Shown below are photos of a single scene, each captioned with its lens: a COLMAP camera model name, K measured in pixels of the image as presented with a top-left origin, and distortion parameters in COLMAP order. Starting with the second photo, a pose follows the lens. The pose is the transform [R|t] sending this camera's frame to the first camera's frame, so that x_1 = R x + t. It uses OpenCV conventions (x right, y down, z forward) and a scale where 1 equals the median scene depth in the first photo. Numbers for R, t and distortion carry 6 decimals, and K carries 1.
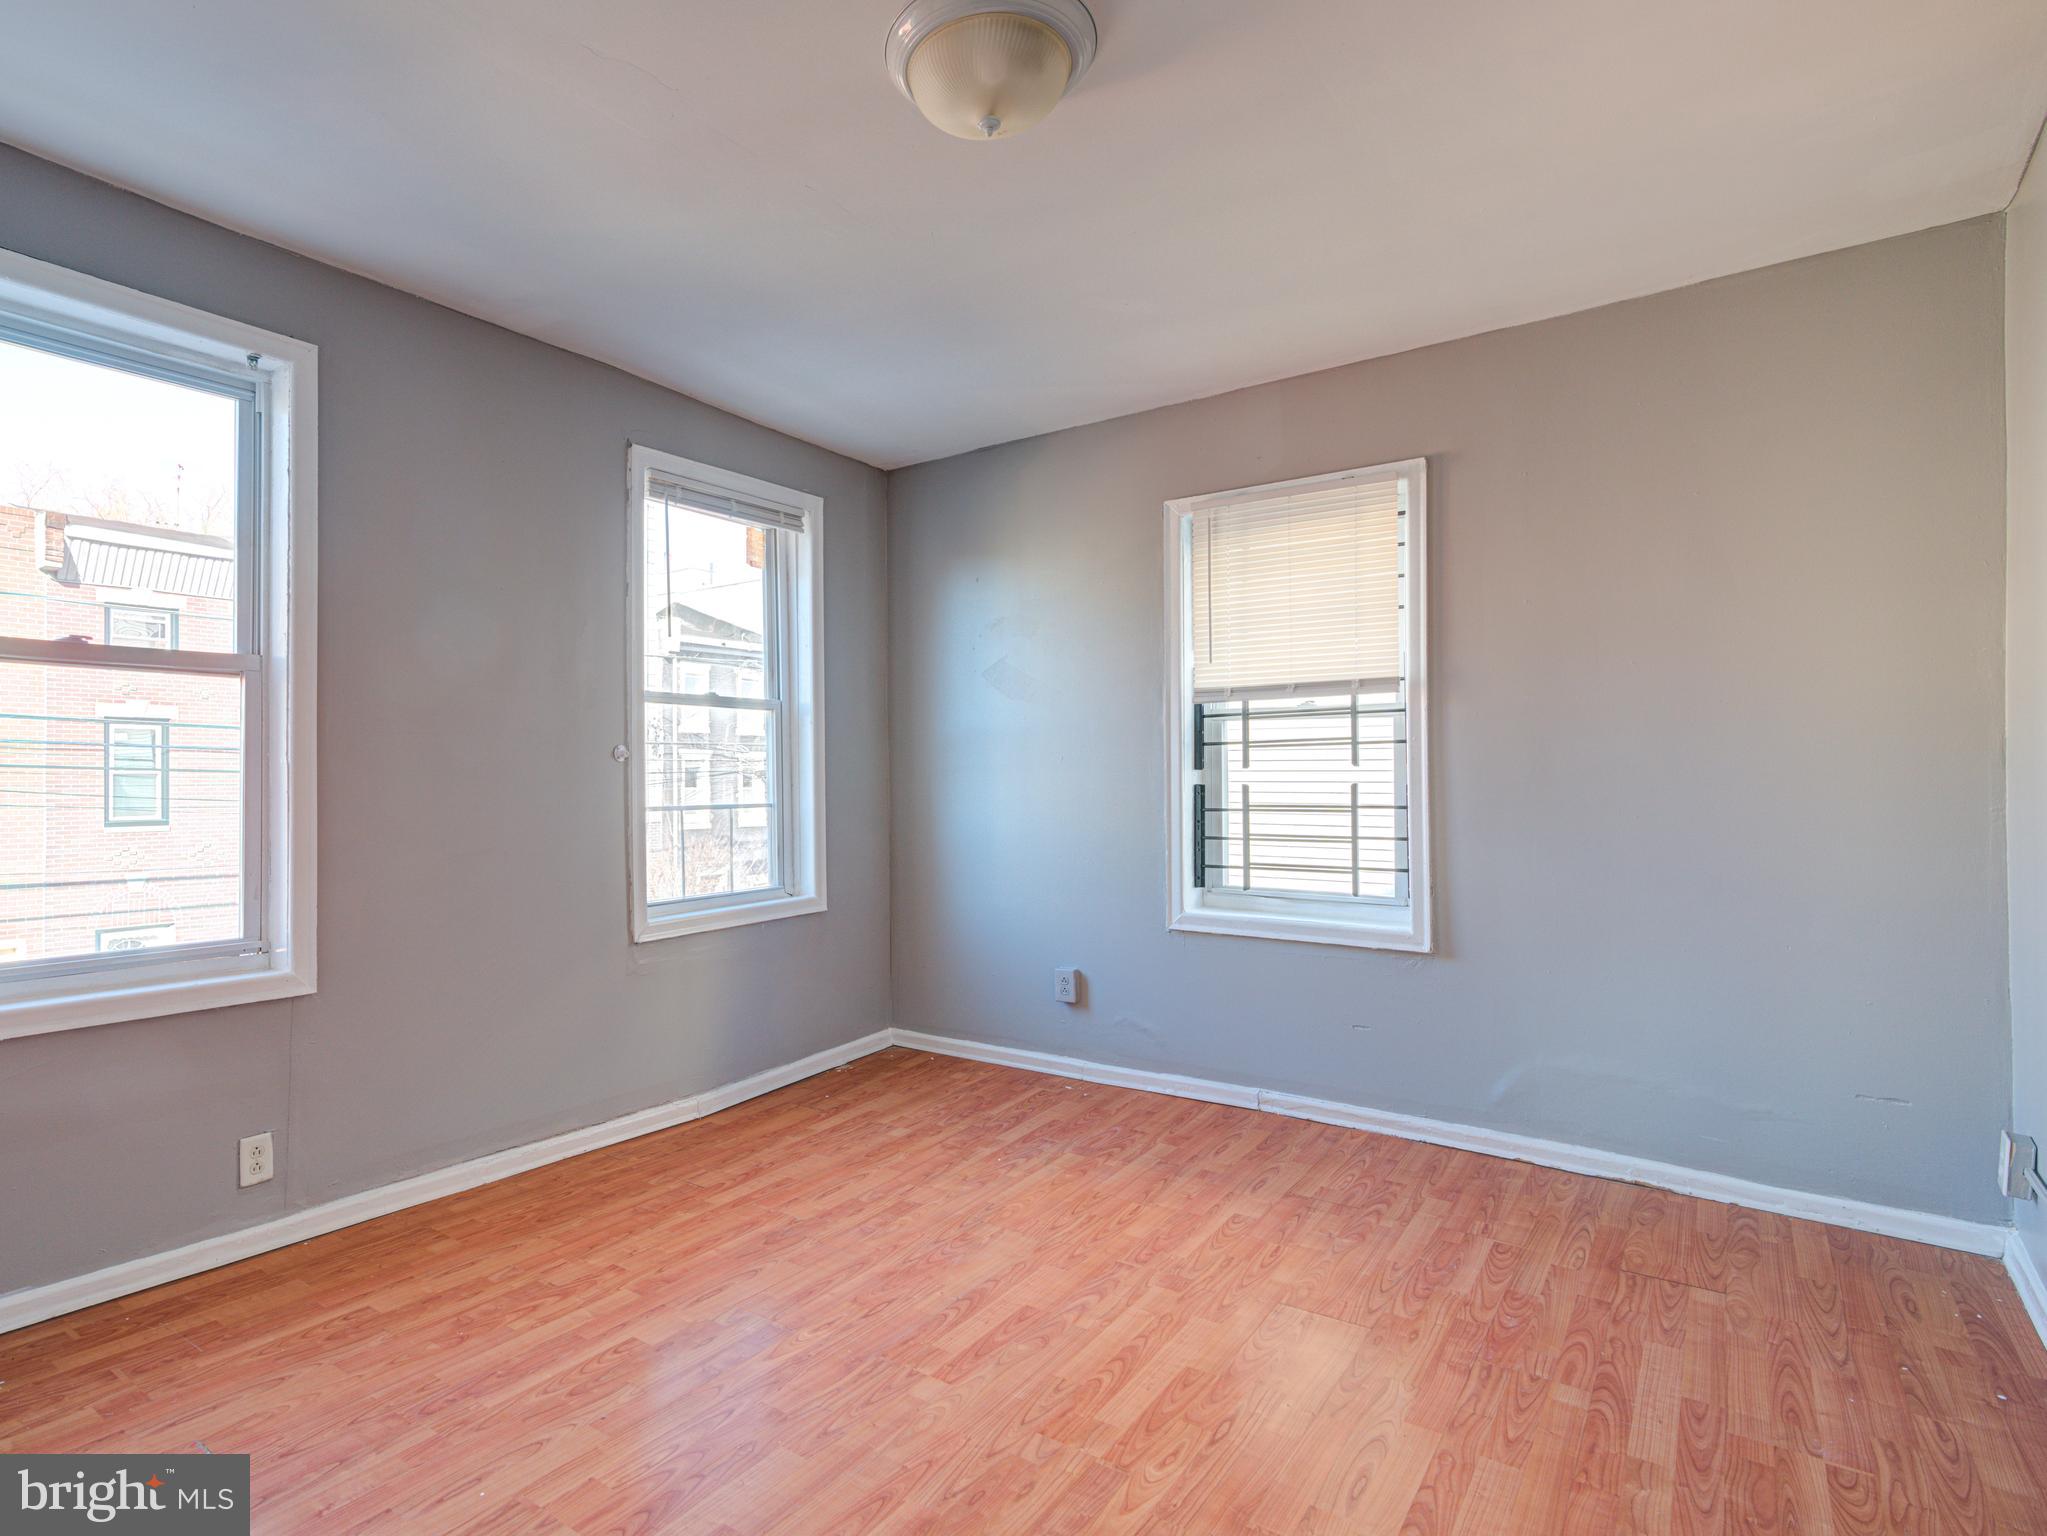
lens RADIAL K [[1162.7, 0, 1023.5], [0, 1162.7, 768.0], [0, 0, 1]] dist [-0.004528, 0.016461]
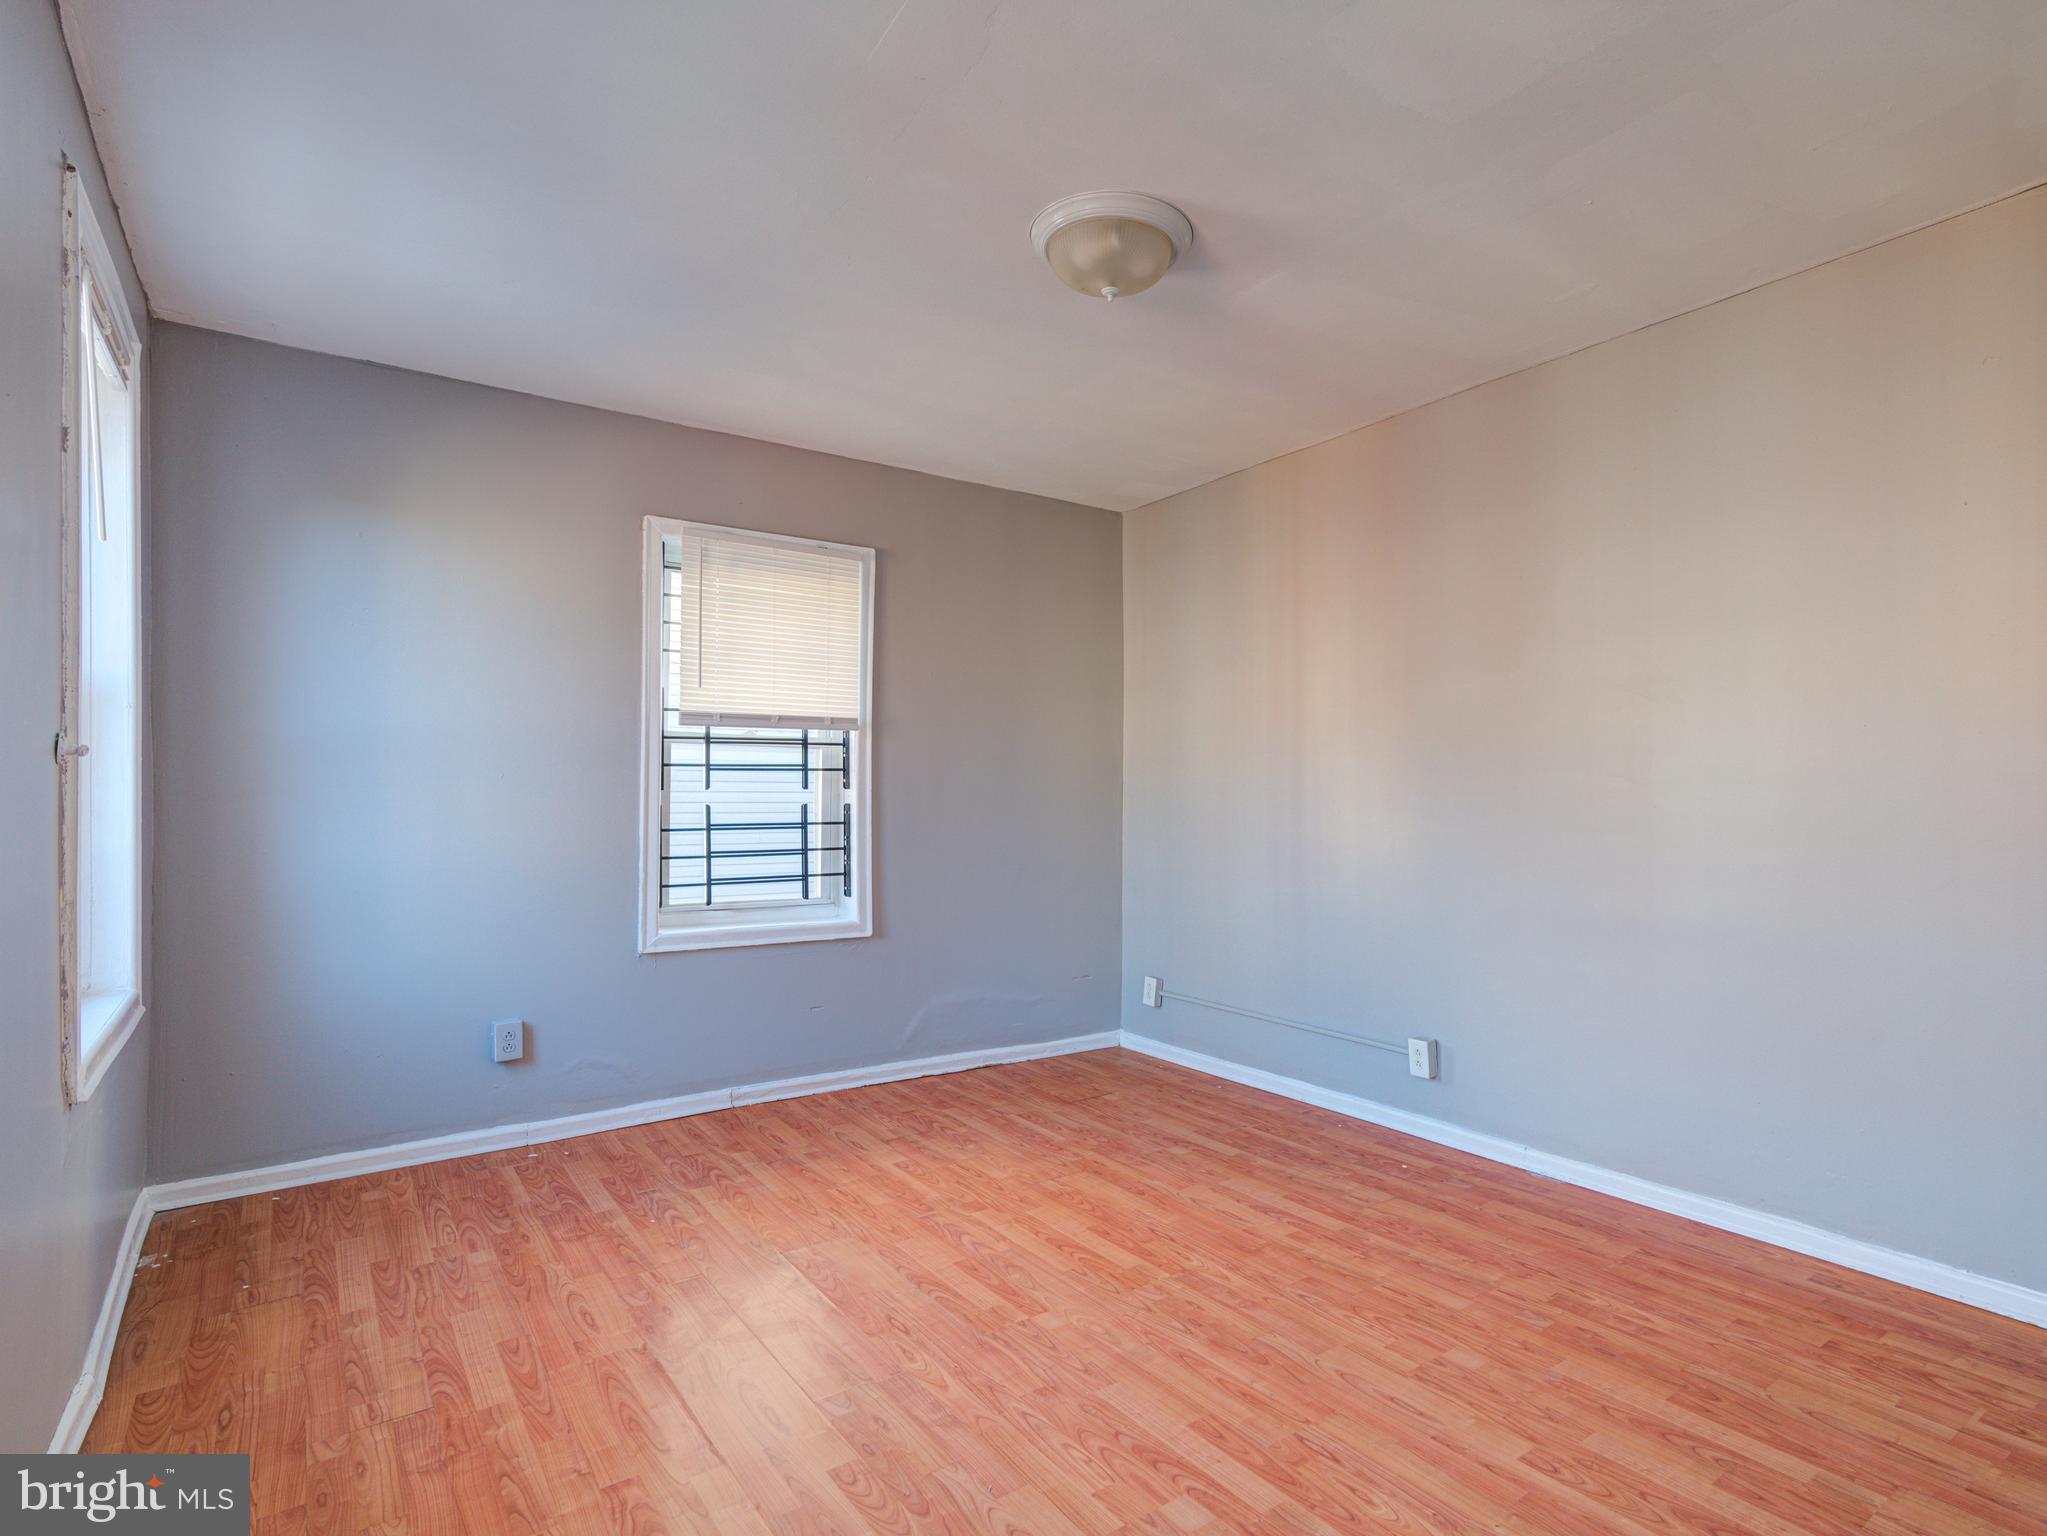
lens RADIAL K [[1071.7, 0, 1147.8], [0, 1071.7, 774.6], [0, 0, 1]] dist [-0.006920, 0.012867]
pose [[0.246894, 0.025274, 0.968713, -0.756427], [-0.011816, 0.999664, -0.023070, 0.005101], [-0.968970, -0.005750, 0.247110, 0.433643]]
